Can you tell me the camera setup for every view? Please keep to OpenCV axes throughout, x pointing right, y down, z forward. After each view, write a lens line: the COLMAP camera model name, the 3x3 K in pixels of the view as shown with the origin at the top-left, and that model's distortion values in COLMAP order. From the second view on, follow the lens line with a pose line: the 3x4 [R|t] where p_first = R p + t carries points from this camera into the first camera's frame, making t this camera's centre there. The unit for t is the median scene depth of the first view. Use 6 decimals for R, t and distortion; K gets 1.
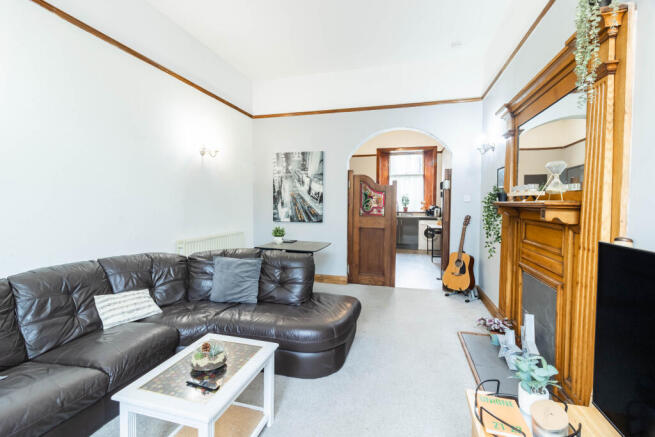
lens RADIAL K [[303.9, 0, 327.3], [0, 303.9, 216.3], [0, 0, 1]] dist [0.004777, 0.000385]
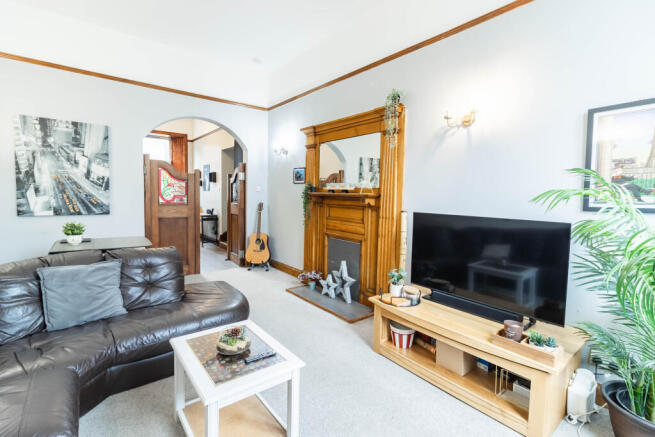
lens RADIAL K [[303.9, 0, 330.5], [0, 303.9, 215.2], [0, 0, 1]] dist [0.004777, 0.000385]
pose [[0.583108, -0.050300, 0.810836, -0.334918], [0.020522, 0.998675, 0.047194, -0.003658], [-0.812135, -0.010880, 0.583368, 0.043831]]
